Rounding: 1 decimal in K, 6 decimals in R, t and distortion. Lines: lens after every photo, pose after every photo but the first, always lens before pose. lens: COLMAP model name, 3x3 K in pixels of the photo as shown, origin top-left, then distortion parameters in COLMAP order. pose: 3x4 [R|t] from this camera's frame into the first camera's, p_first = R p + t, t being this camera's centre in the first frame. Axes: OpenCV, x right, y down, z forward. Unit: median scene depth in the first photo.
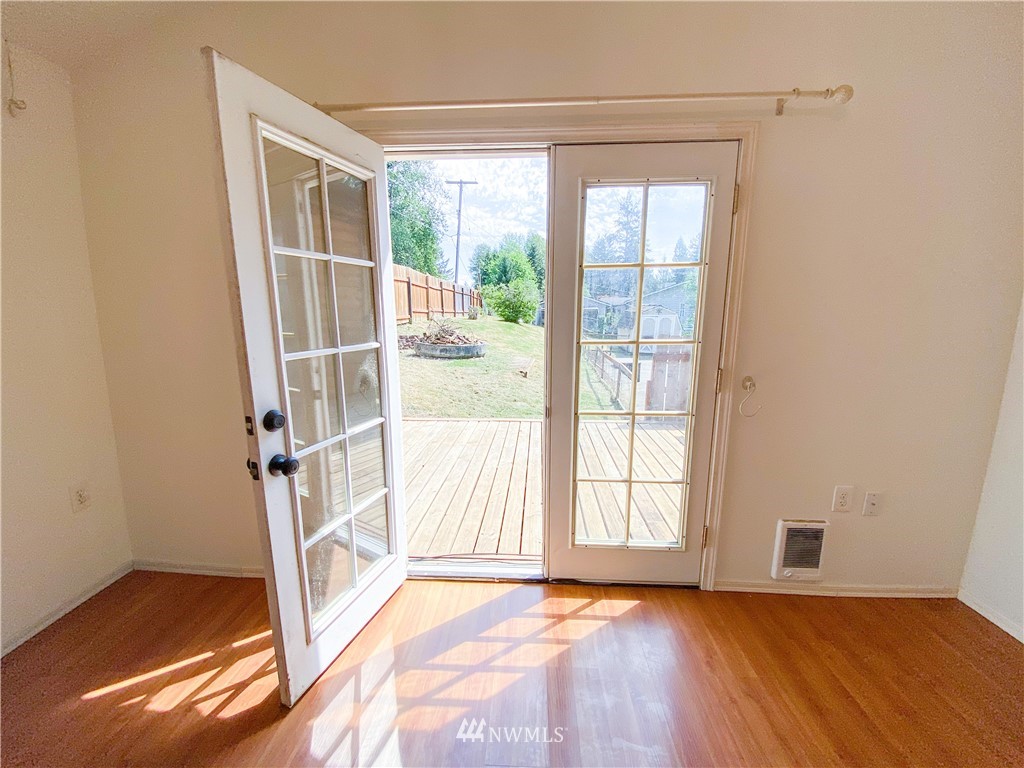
lens RADIAL K [[418.4, 0, 506.7], [0, 418.4, 383.8], [0, 0, 1]] dist [-0.006970, -0.005594]
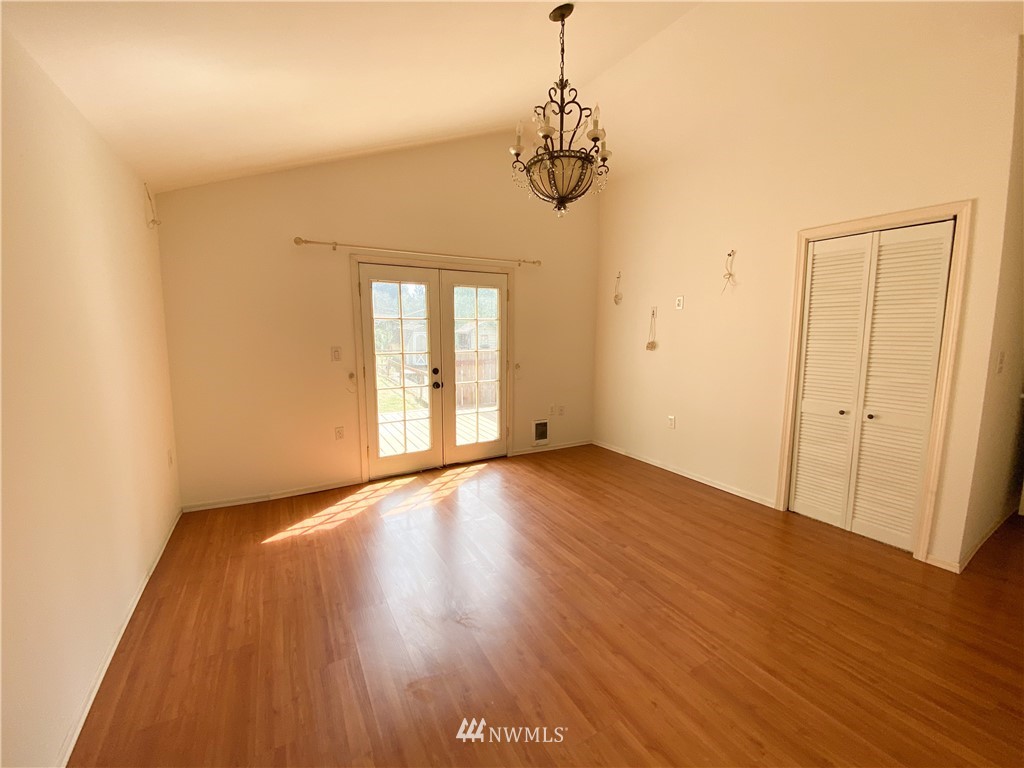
lens RADIAL K [[418.4, 0, 512.5], [0, 418.4, 384.0], [0, 0, 1]] dist [-0.006970, -0.005594]
pose [[0.833451, -0.071800, 0.547908, -0.798234], [0.093085, 0.995596, -0.011131, 0.124561], [-0.544696, 0.060279, 0.836464, -1.039334]]
